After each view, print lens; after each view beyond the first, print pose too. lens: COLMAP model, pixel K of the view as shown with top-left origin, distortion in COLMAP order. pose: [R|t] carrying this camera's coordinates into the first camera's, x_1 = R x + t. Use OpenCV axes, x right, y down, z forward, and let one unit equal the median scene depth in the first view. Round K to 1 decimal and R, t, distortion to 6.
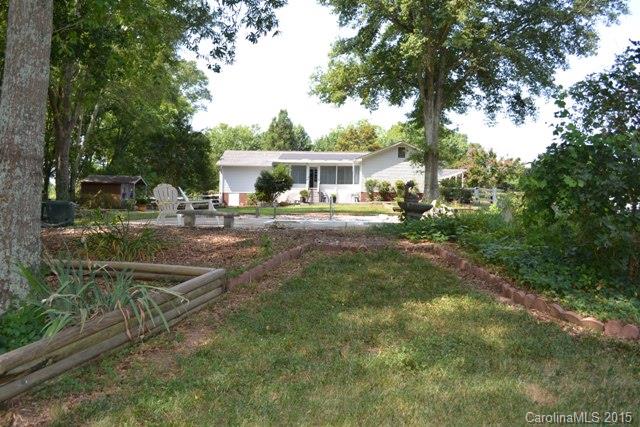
lens RADIAL K [[500.2, 0, 320.0], [0, 500.2, 213.5], [0, 0, 1]] dist [-0.009714, -0.002230]
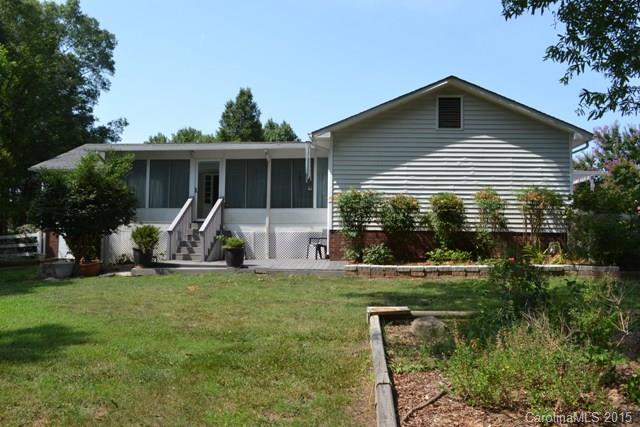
lens RADIAL K [[500.2, 0, 320.0], [0, 500.2, 213.5], [0, 0, 1]] dist [-0.009714, -0.002230]
pose [[0.997650, -0.008908, -0.067933, 0.096476], [0.005280, 0.998559, -0.053400, -0.035720], [0.068311, 0.052916, 0.996260, 0.650267]]
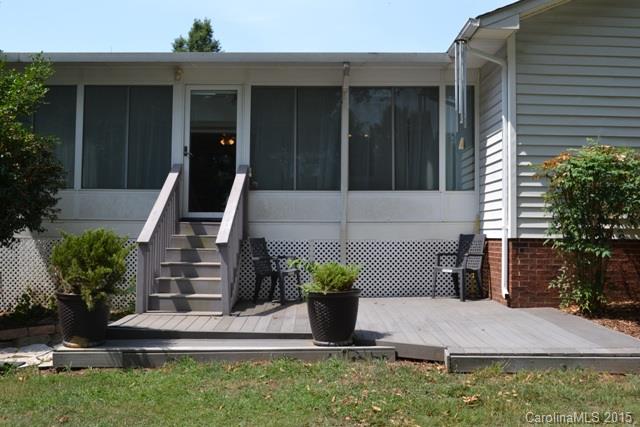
lens RADIAL K [[597.8, 0, 320.0], [0, 597.8, 213.5], [0, 0, 1]] dist [-0.010804, -0.007463]
pose [[0.999553, -0.007290, 0.029010, 0.018232], [0.008296, 0.999363, -0.034706, -0.044405], [-0.028738, 0.034931, 0.998976, 0.808161]]
